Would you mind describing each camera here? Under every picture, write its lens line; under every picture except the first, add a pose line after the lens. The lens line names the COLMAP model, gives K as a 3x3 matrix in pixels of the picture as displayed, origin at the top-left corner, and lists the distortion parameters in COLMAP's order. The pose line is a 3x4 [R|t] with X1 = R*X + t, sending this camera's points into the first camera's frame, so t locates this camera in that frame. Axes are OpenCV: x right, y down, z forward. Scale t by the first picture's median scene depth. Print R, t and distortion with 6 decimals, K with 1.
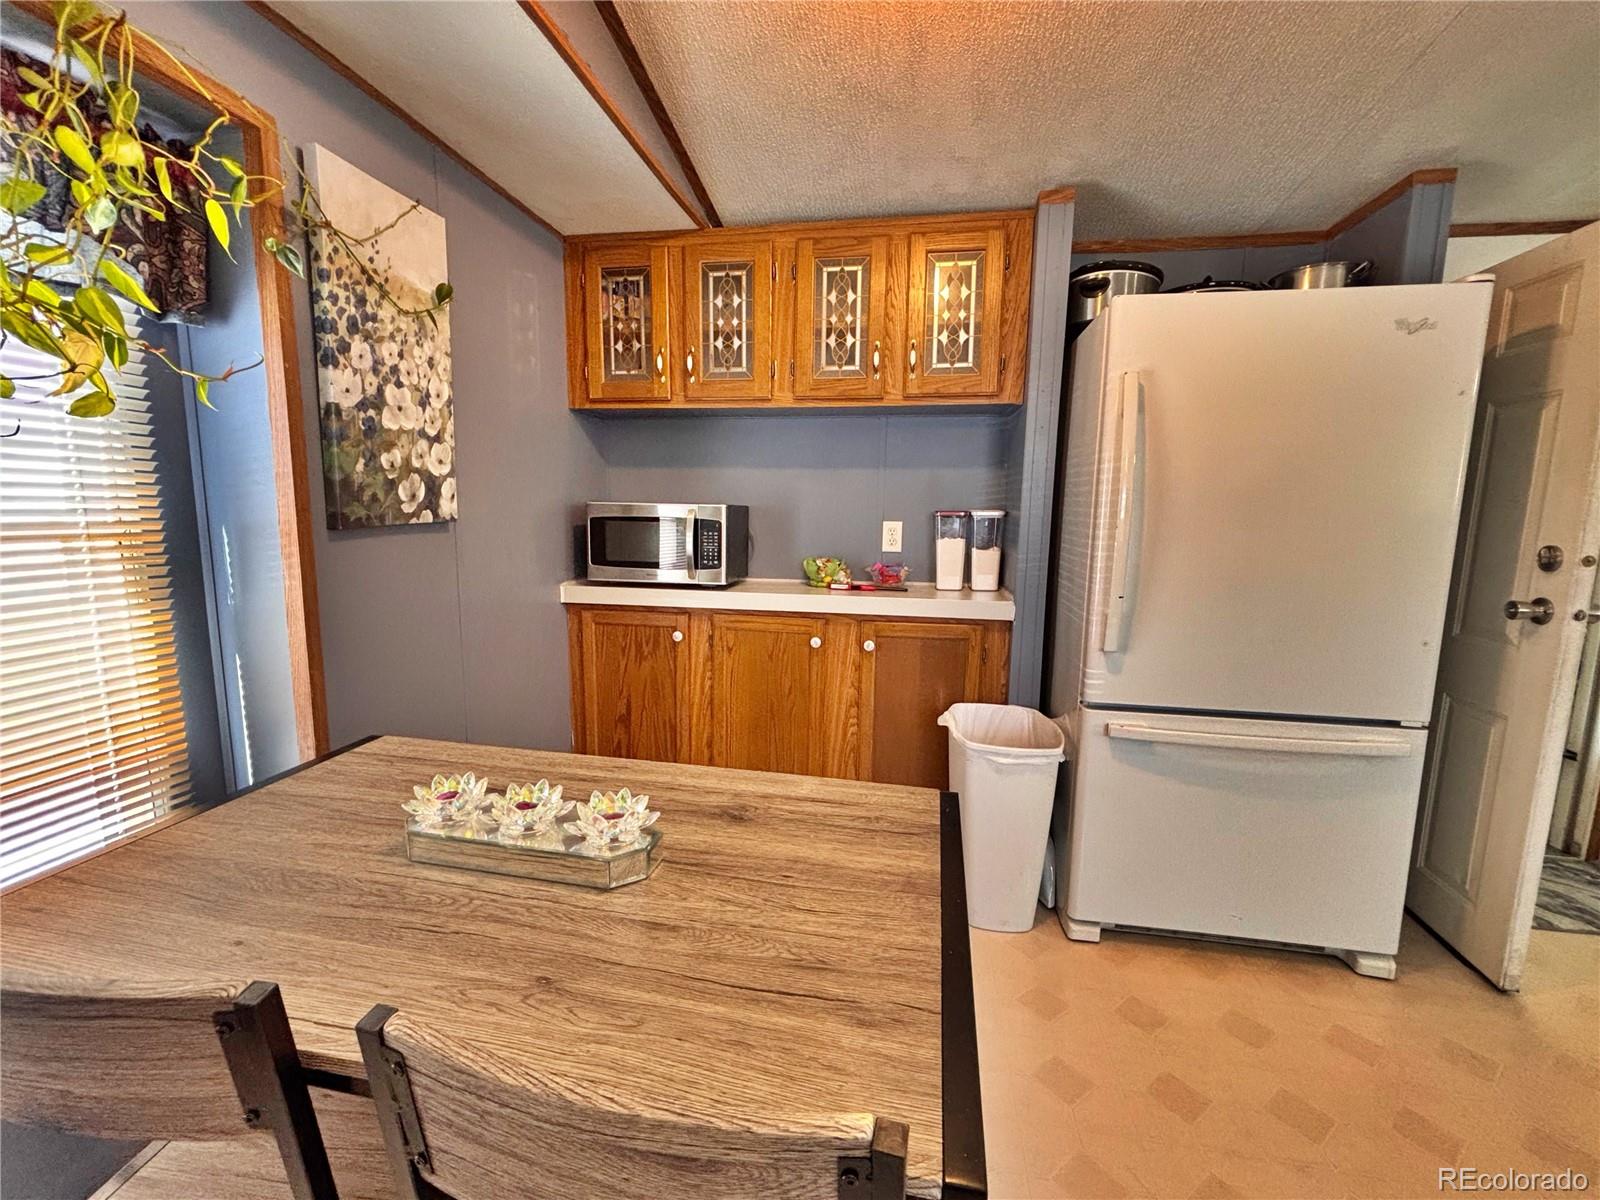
lens RADIAL K [[675.7, 0, 795.2], [0, 675.7, 594.6], [0, 0, 1]] dist [-0.002507, -0.000613]
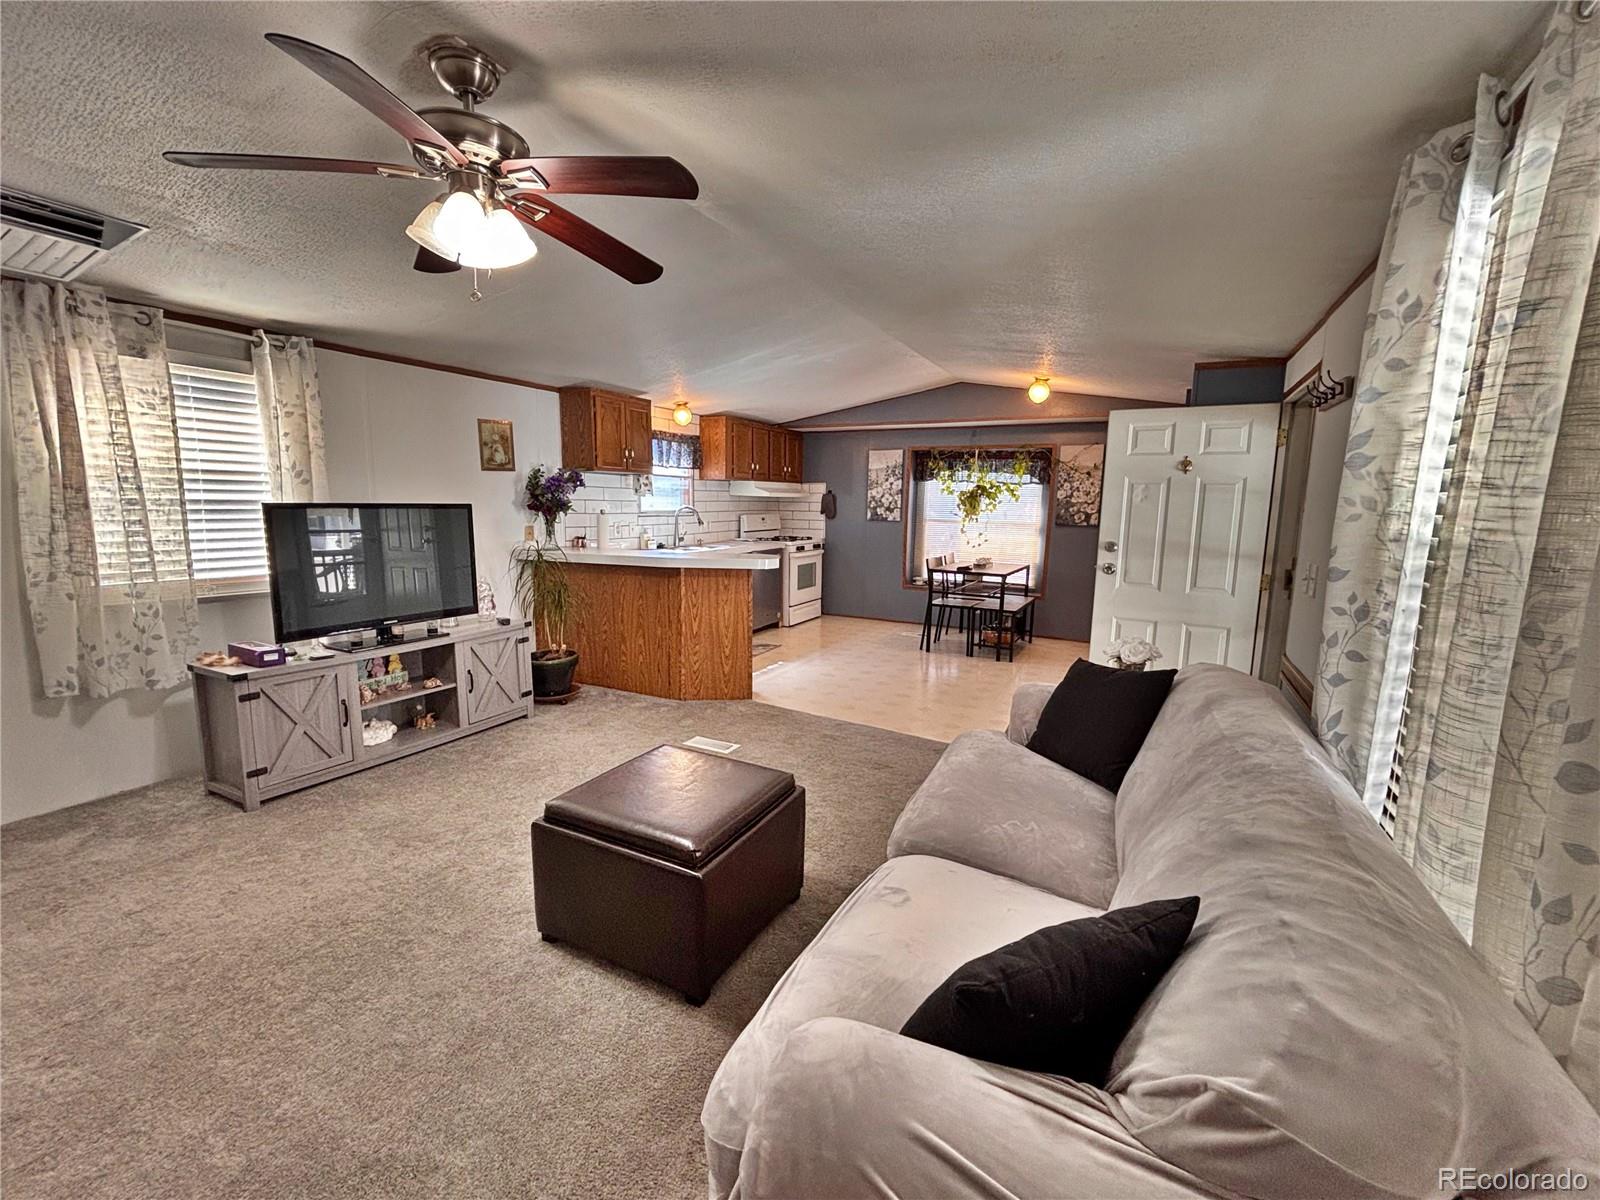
lens RADIAL K [[657.0, 0, 804.3], [0, 657.0, 595.4], [0, 0, 1]] dist [0.000900, 0.000144]
pose [[-0.299081, 0.115642, -0.947194, 2.772491], [-0.154051, 0.973757, 0.167527, -0.079255], [0.941710, 0.196020, -0.273418, 0.476921]]
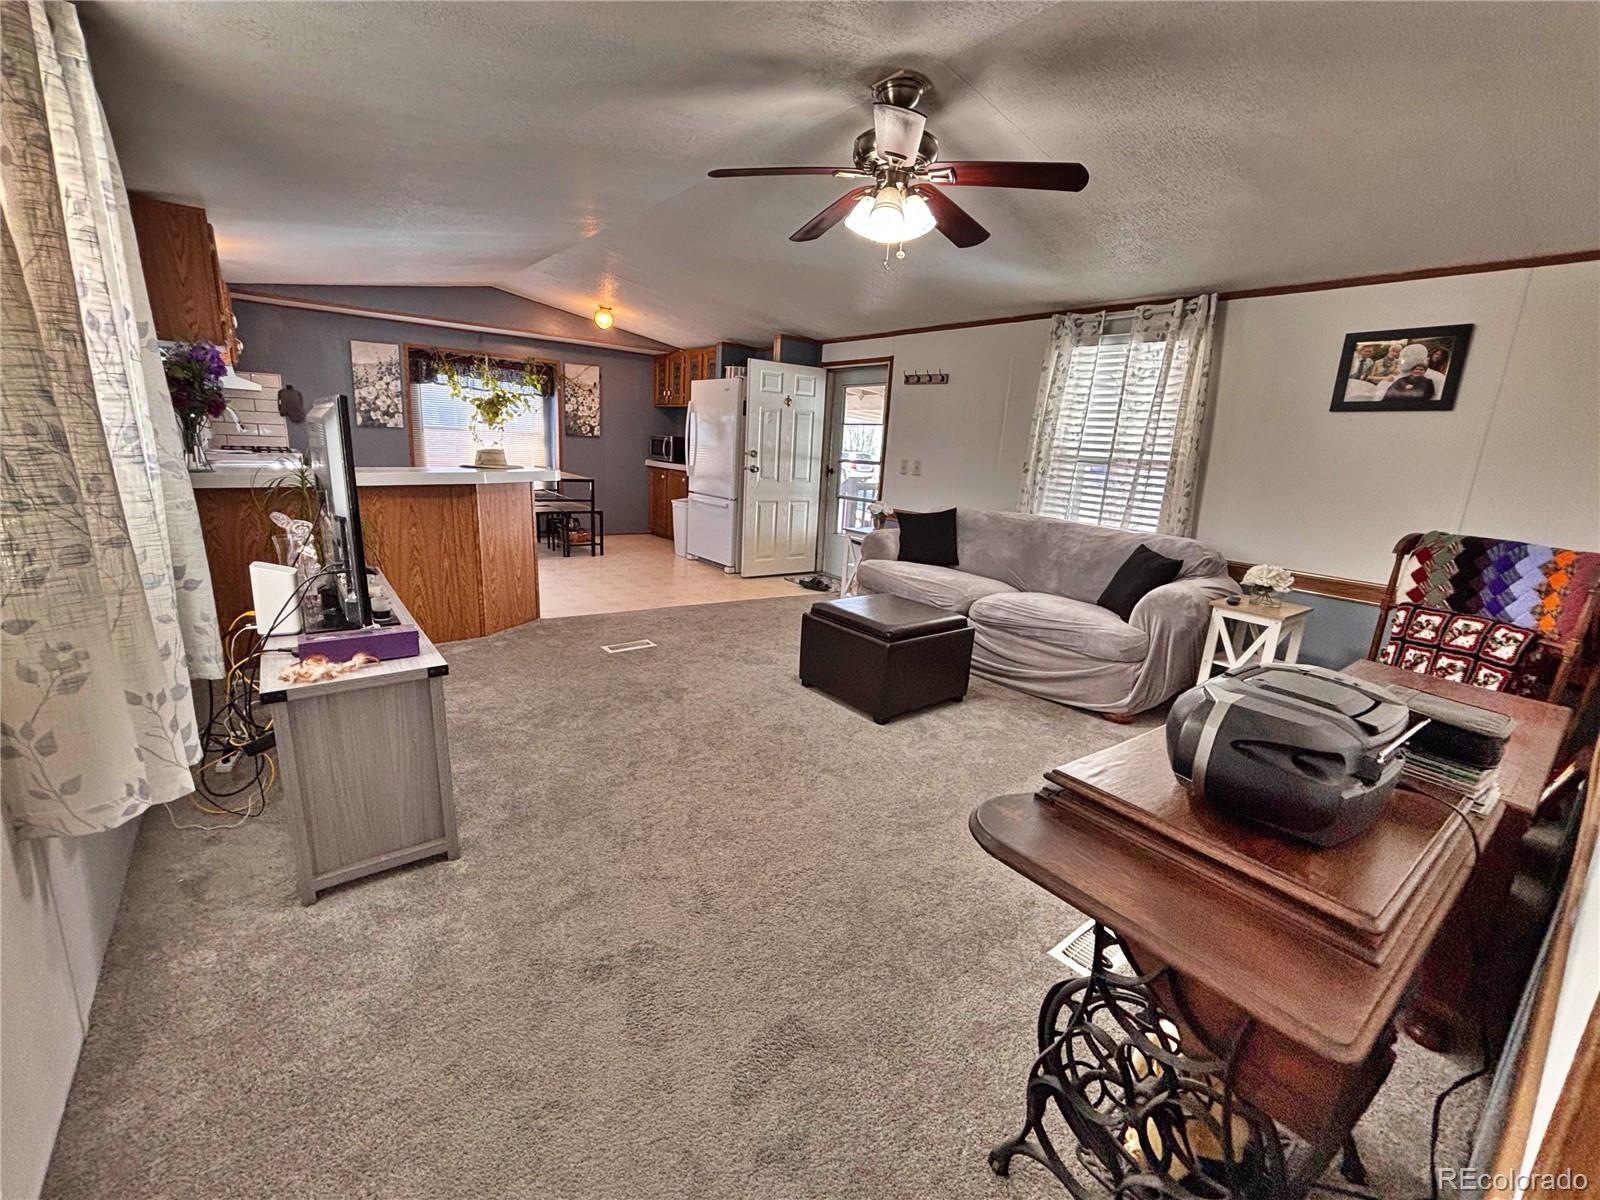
lens RADIAL K [[675.7, 0, 795.2], [0, 675.7, 594.6], [0, 0, 1]] dist [-0.002507, -0.000613]
pose [[0.742825, 0.175994, -0.645939, 2.816872], [-0.136898, 0.984372, 0.110773, 0.195941], [0.655340, 0.006143, 0.755309, -1.181025]]
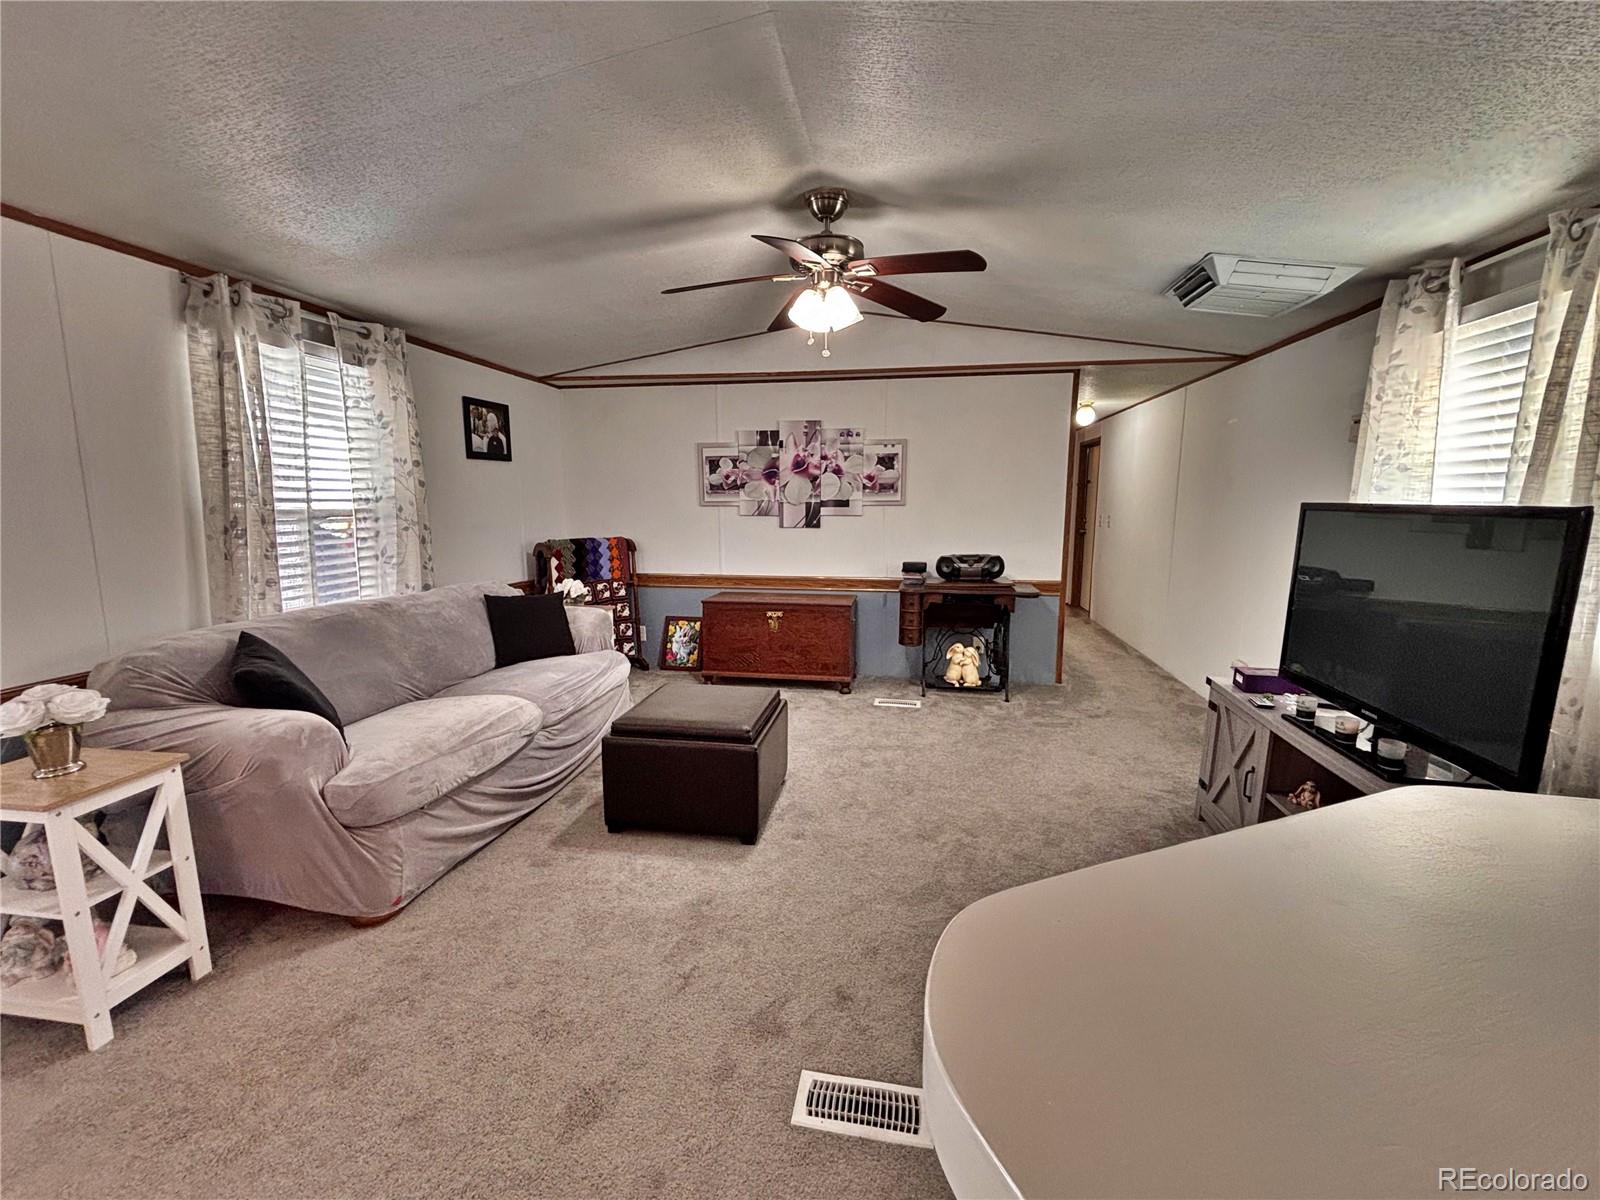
lens RADIAL K [[657.0, 0, 804.3], [0, 657.0, 595.4], [0, 0, 1]] dist [0.000900, 0.000144]
pose [[-0.021657, -0.161514, 0.986633, 0.831461], [0.134526, 0.977419, 0.162959, -0.009218], [-0.990673, 0.136256, 0.000560, -0.115563]]
